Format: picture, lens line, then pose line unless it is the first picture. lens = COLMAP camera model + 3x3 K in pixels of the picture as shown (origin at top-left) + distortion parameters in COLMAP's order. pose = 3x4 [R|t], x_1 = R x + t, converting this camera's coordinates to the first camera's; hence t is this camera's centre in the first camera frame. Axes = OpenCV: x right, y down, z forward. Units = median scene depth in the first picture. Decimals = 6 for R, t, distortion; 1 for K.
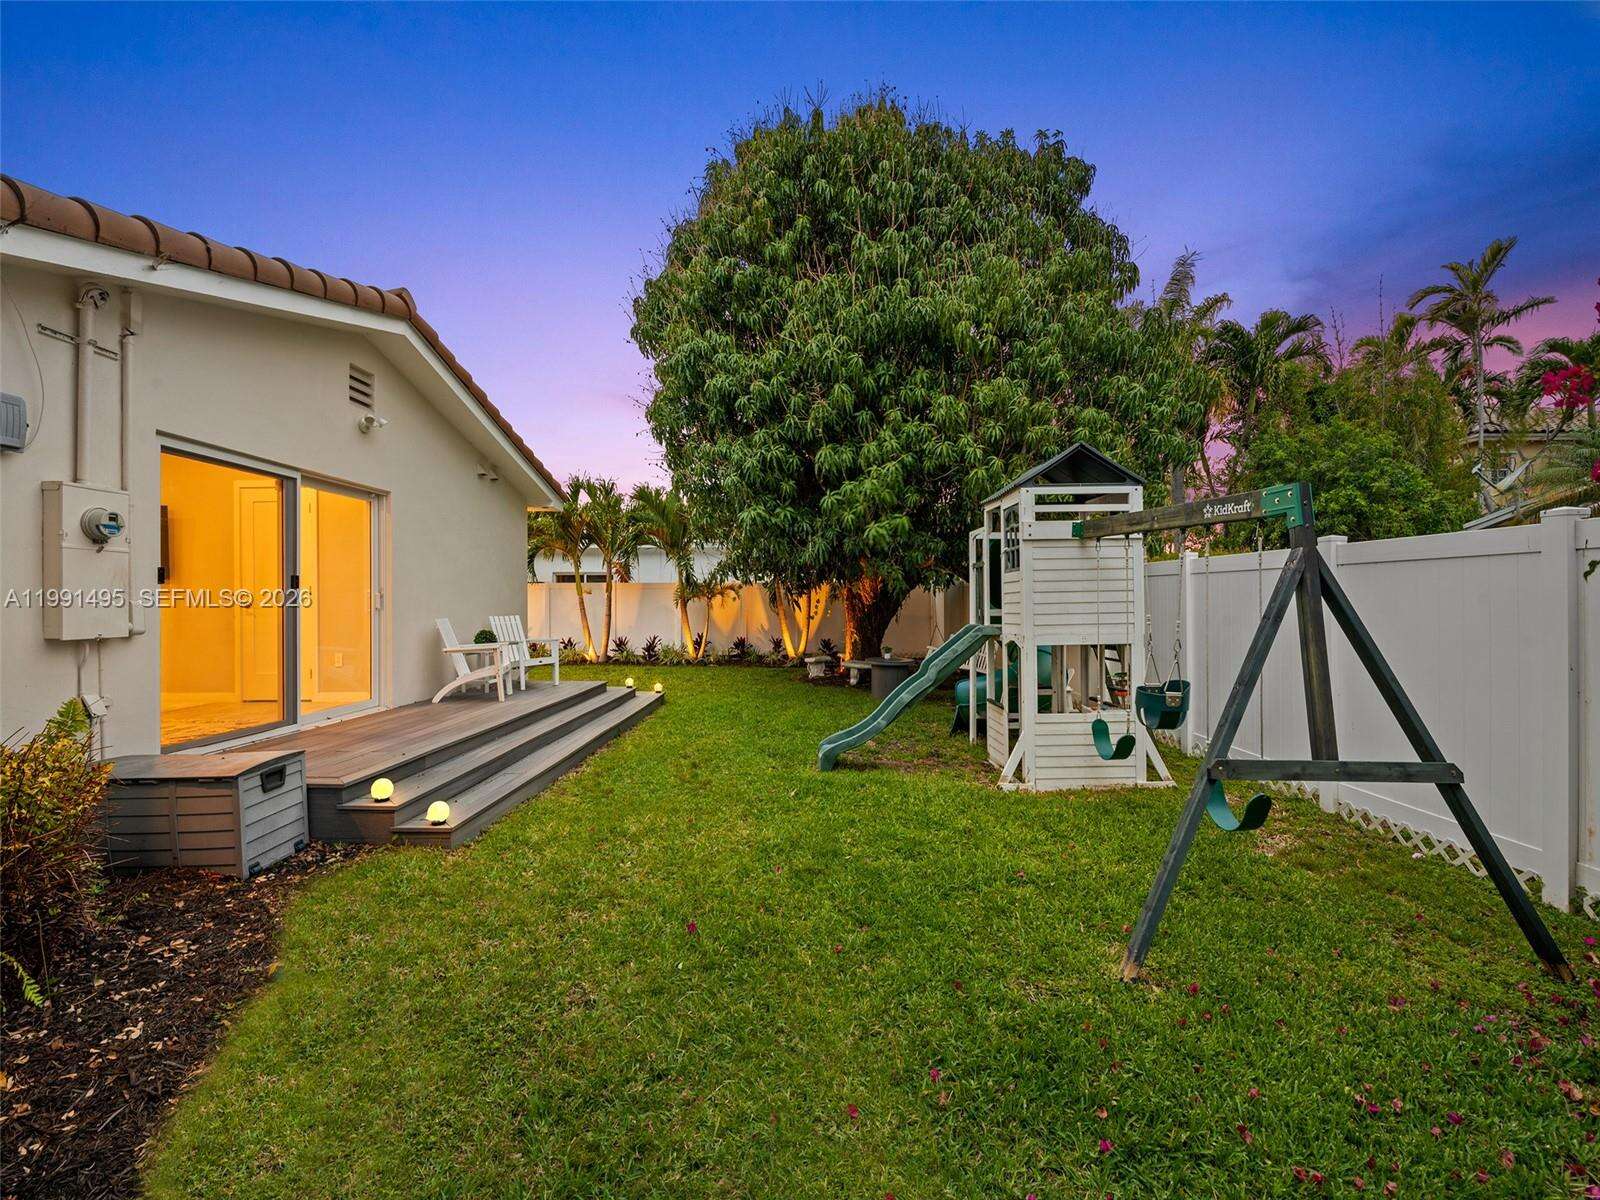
lens RADIAL K [[646.3, 0, 790.6], [0, 646.3, 603.3], [0, 0, 1]] dist [-0.000668, -0.000590]
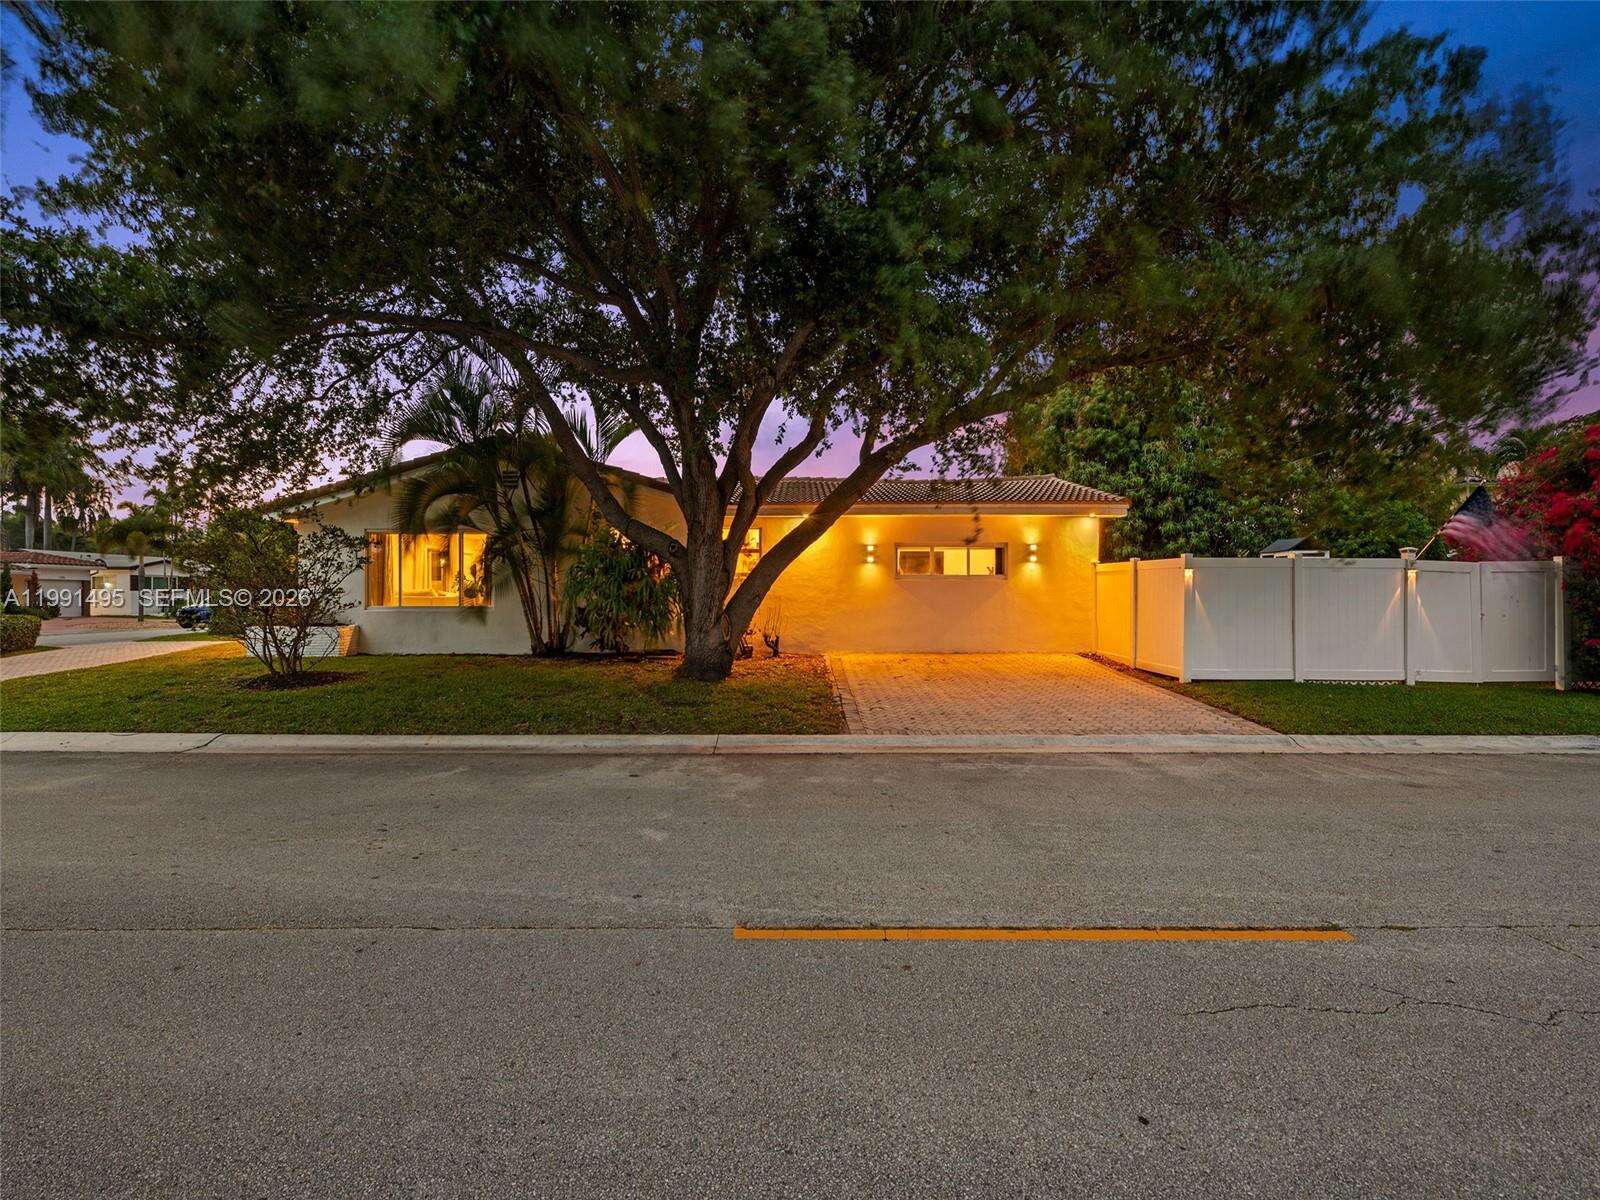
lens RADIAL K [[702.5, 0, 800.0], [0, 702.5, 600.0], [0, 0, 1]] dist [0.000506, 0.000300]
pose [[0.999501, 0.007408, 0.030719, -0.799753], [-0.007285, 0.999965, -0.004122, 0.033387], [-0.030749, 0.003896, 0.999520, -0.876181]]
